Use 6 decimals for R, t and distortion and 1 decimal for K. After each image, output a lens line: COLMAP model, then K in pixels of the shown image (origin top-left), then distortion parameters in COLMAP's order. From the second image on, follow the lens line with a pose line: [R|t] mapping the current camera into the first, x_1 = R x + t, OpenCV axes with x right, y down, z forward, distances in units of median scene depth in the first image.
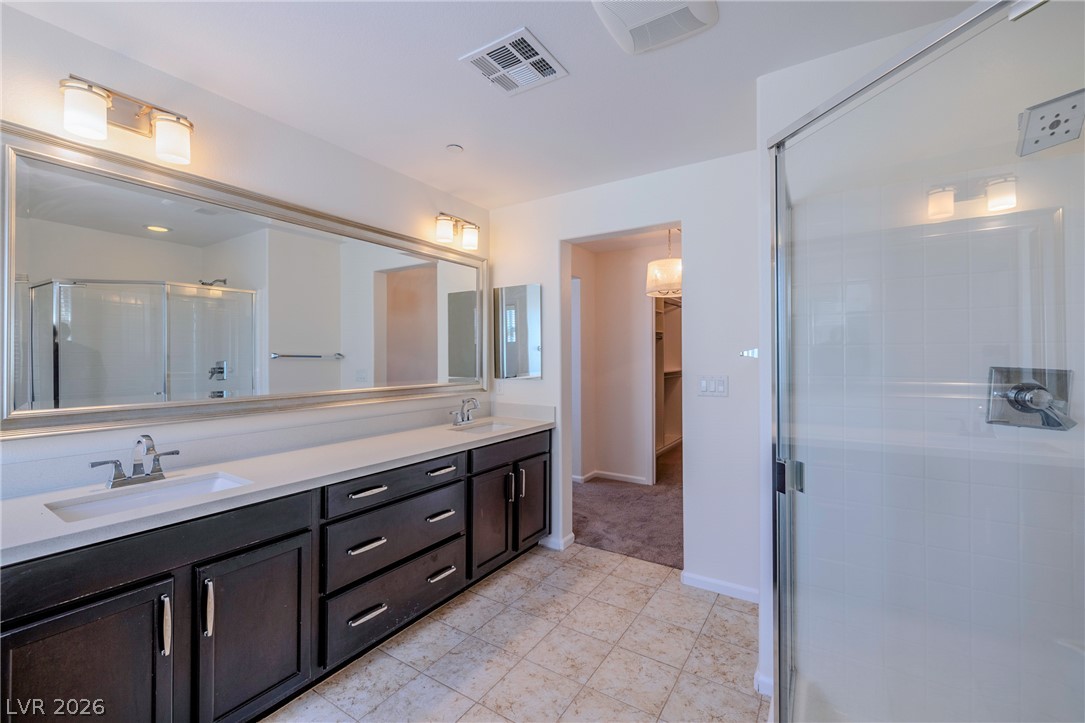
lens RADIAL K [[454.5, 0, 539.5], [0, 454.5, 354.2], [0, 0, 1]] dist [-0.003070, 0.000174]
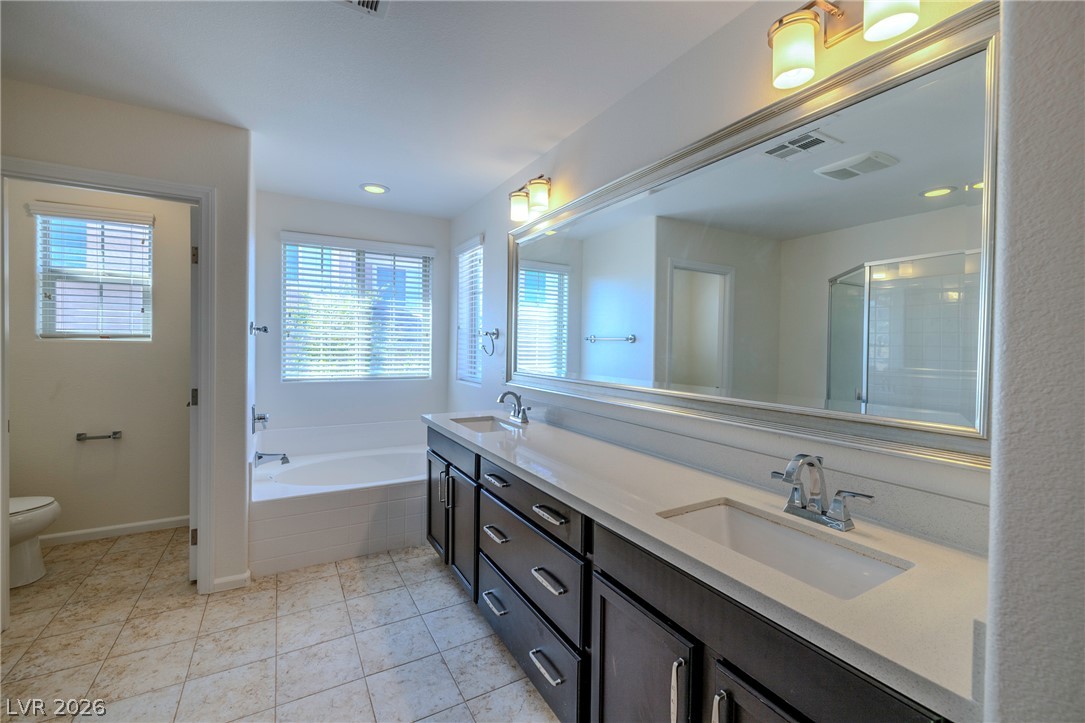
lens RADIAL K [[454.5, 0, 539.5], [0, 454.5, 354.2], [0, 0, 1]] dist [-0.003070, 0.000174]
pose [[-0.464070, 0.015050, -0.885671, 0.364390], [-0.008423, 0.999735, 0.021402, 0.001613], [0.885758, 0.017392, -0.463821, 1.243920]]
